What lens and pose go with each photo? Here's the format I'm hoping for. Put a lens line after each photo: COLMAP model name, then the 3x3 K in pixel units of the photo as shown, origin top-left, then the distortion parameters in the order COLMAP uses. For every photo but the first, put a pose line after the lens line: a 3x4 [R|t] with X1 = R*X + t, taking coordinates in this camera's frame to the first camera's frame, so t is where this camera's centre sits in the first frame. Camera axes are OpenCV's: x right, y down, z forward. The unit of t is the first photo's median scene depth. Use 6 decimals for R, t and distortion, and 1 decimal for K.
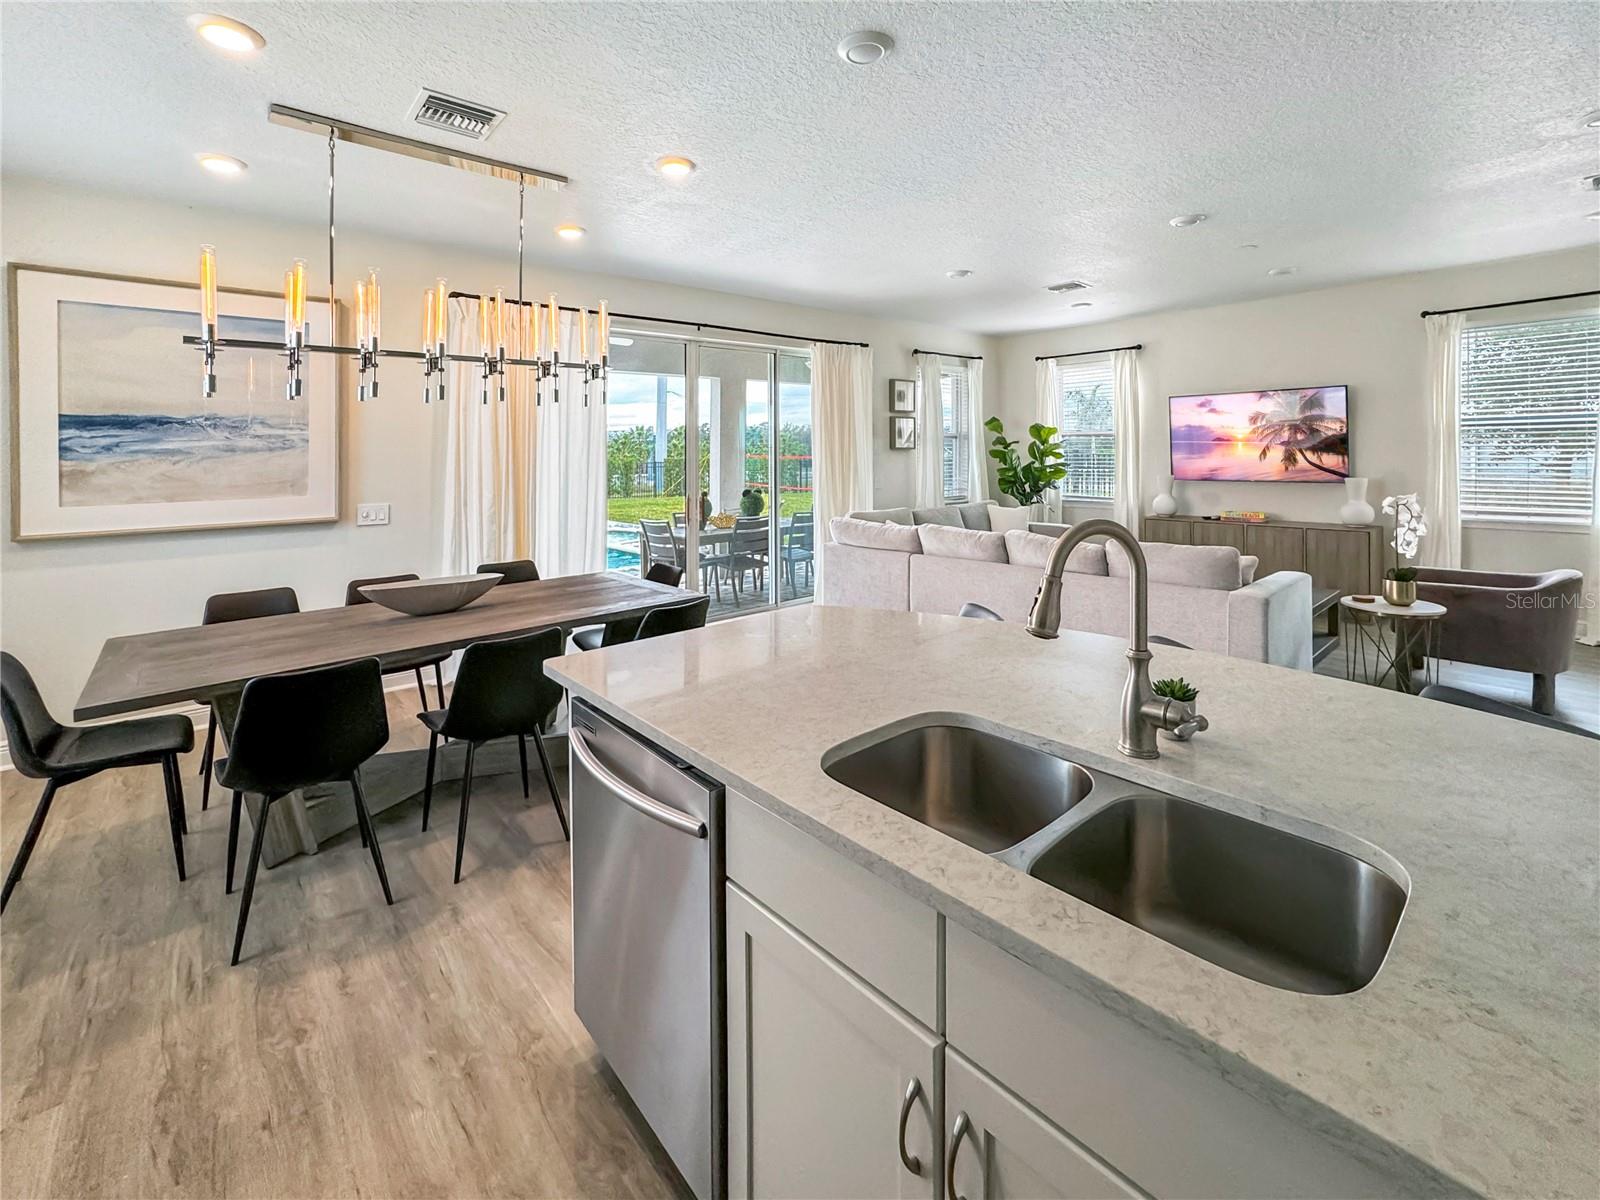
lens RADIAL K [[661.3, 0, 807.9], [0, 661.3, 576.0], [0, 0, 1]] dist [-0.000466, -0.000022]
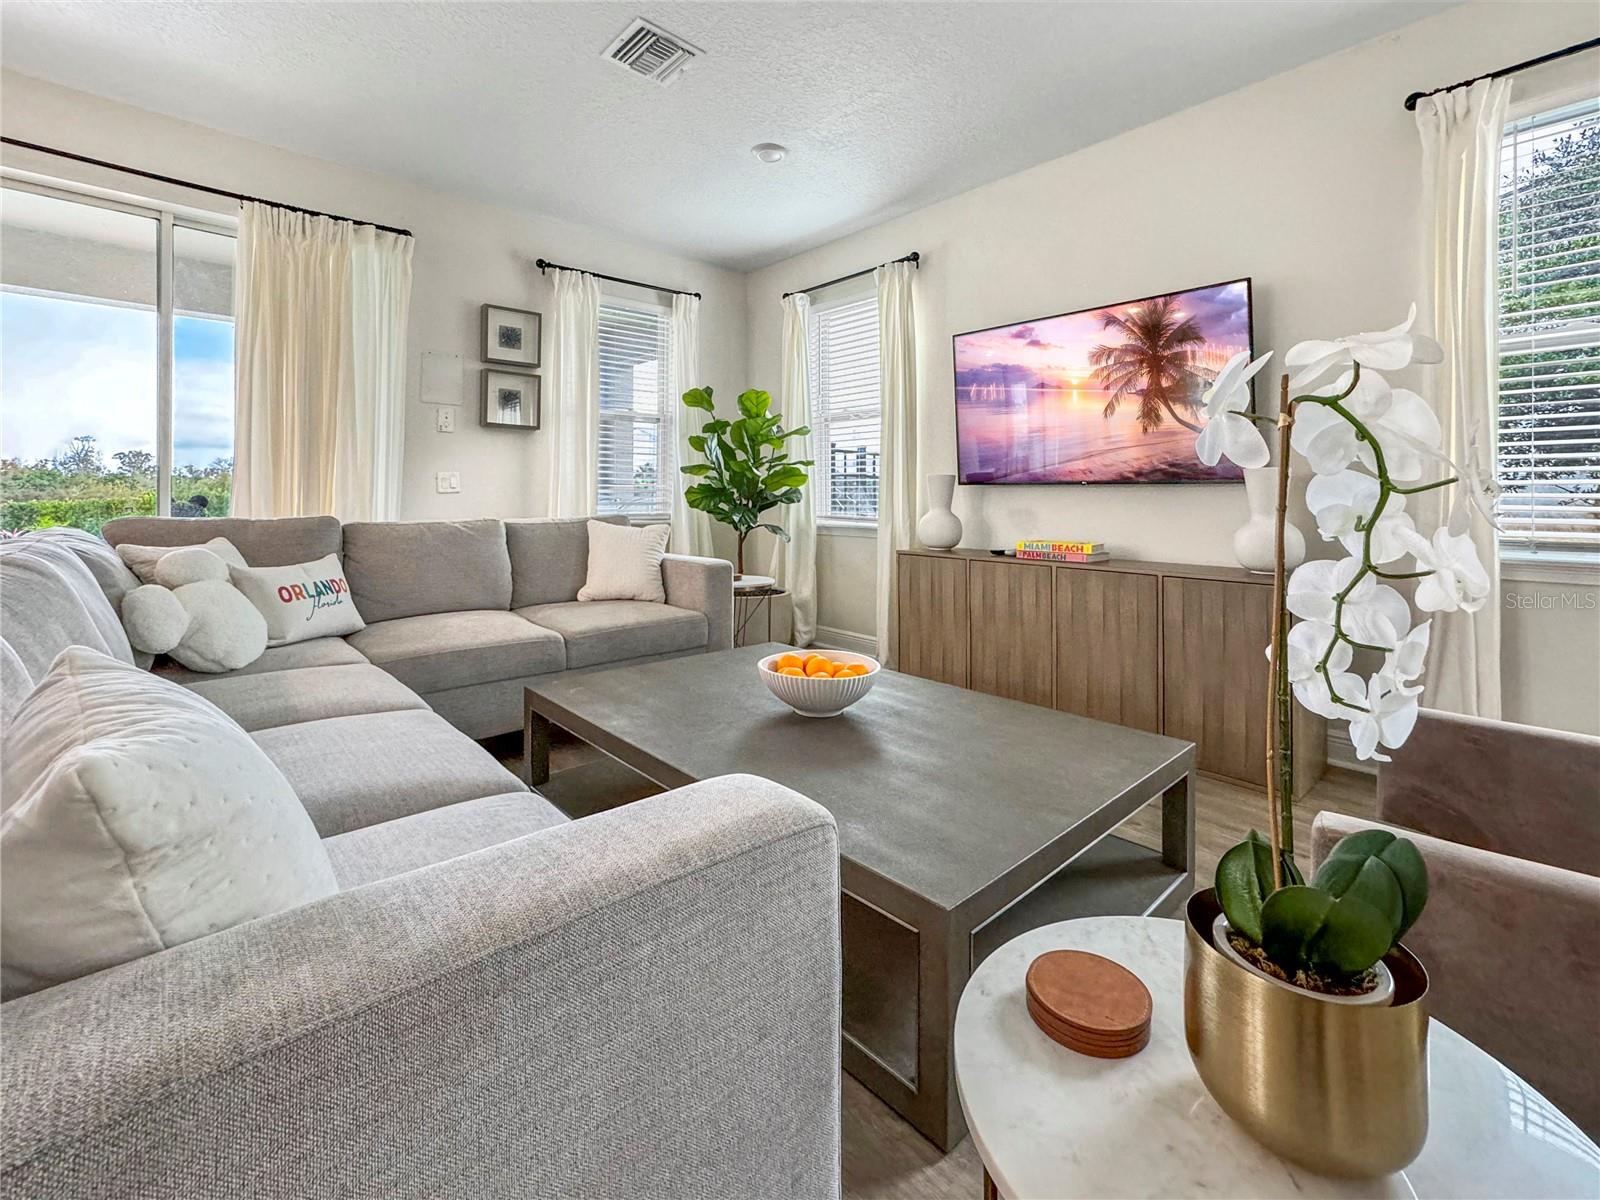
lens RADIAL K [[657.9, 0, 800.0], [0, 657.9, 600.0], [0, 0, 1]] dist [-0.000784, 0.000098]
pose [[0.999851, 0.016515, 0.005062, 0.500832], [-0.016352, 0.999397, -0.030646, -0.036889], [-0.005565, 0.030559, 0.999517, 0.546821]]
